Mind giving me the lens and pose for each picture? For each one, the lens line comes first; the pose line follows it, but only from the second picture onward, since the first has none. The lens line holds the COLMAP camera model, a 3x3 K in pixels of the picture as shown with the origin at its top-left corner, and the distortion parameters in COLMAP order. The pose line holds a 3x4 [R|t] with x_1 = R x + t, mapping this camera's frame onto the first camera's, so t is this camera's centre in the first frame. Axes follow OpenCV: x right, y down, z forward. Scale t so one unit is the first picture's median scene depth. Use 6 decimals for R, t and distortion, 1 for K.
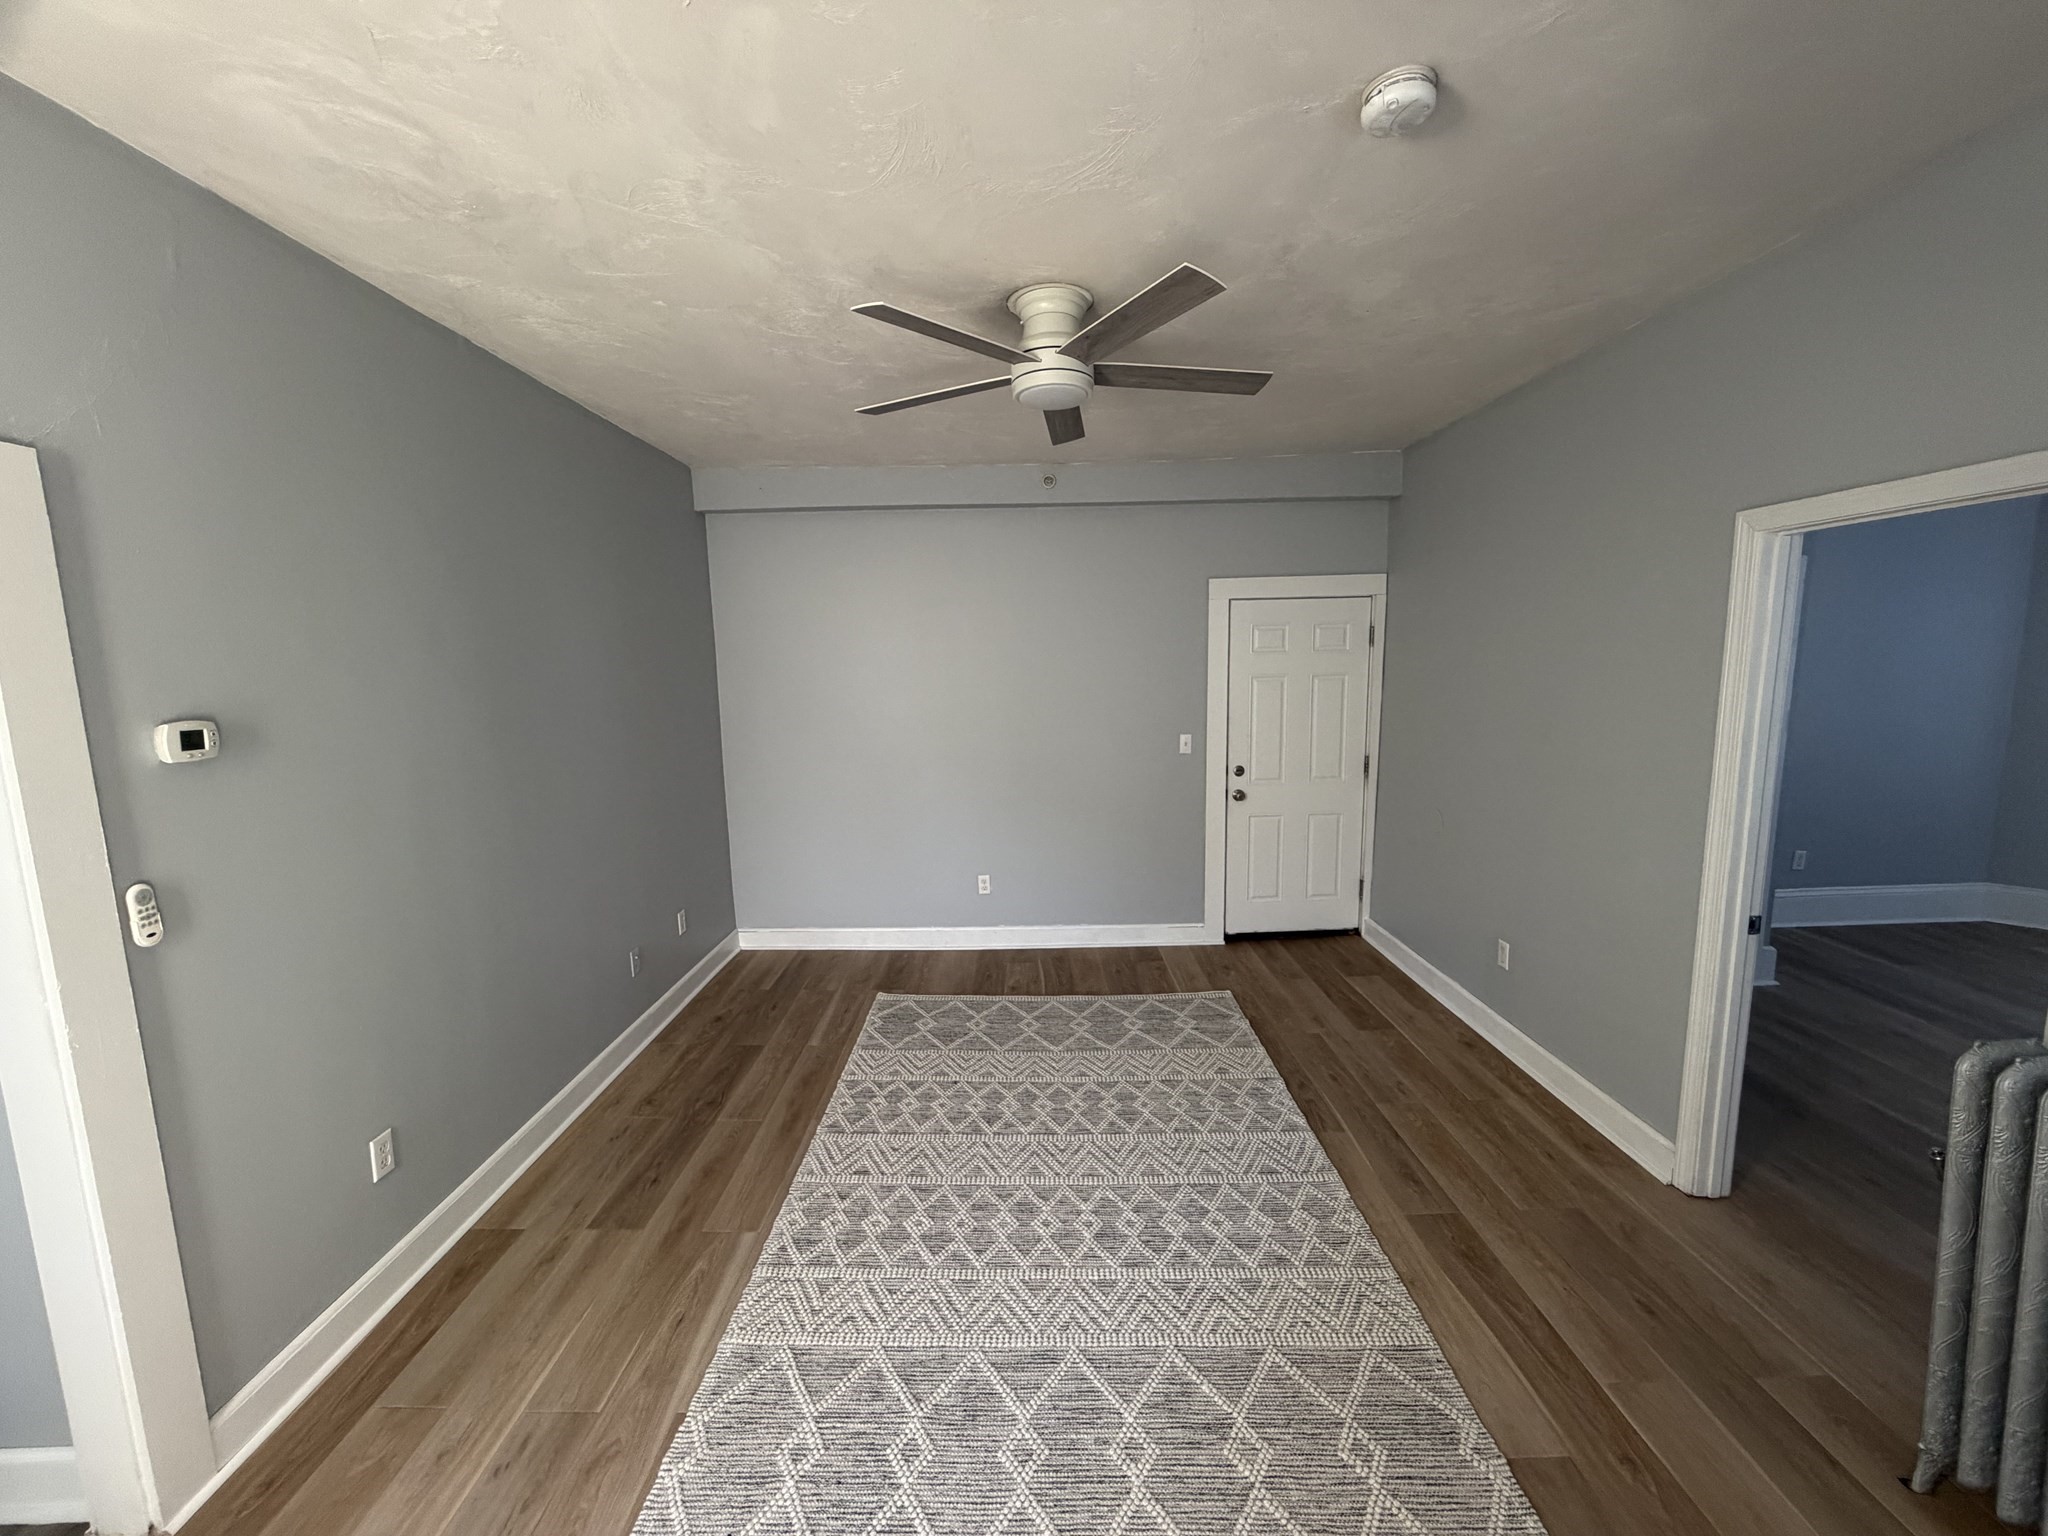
lens RADIAL K [[819.2, 0, 1018.0], [0, 819.2, 770.1], [0, 0, 1]] dist [-0.001503, 0.000948]
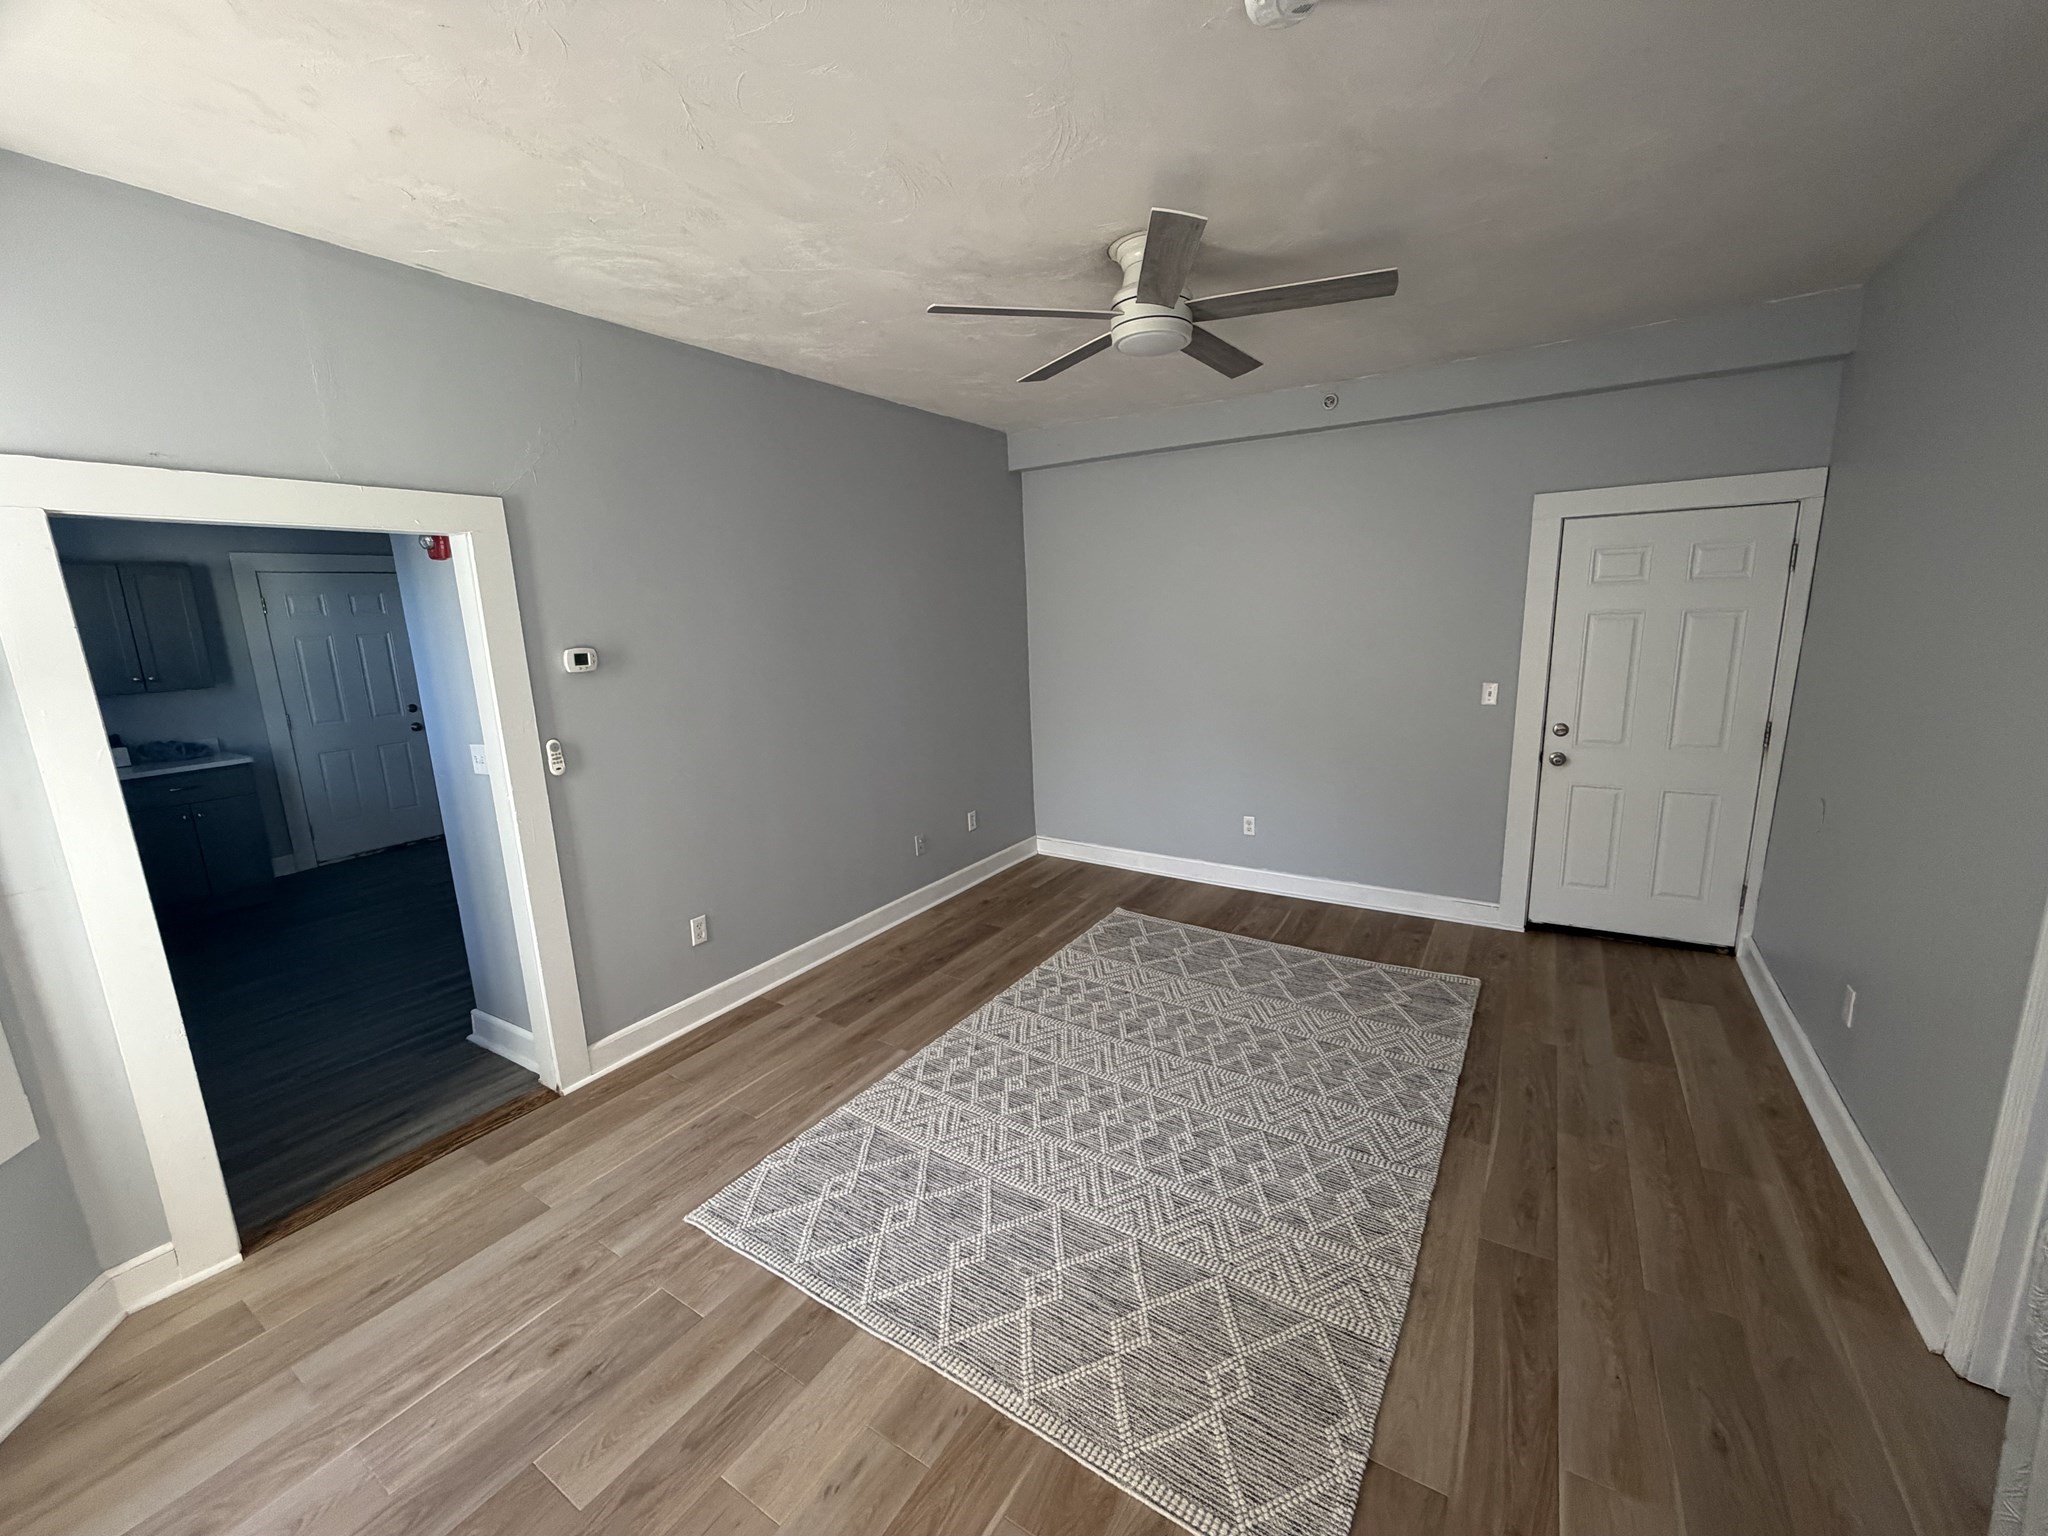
lens RADIAL K [[819.2, 0, 1017.2], [0, 819.2, 770.8], [0, 0, 1]] dist [-0.001503, 0.000948]
pose [[0.844457, 0.097007, -0.526765, 0.395653], [-0.055222, 0.993990, 0.094524, -0.009636], [0.532769, -0.050733, 0.844739, 0.014508]]
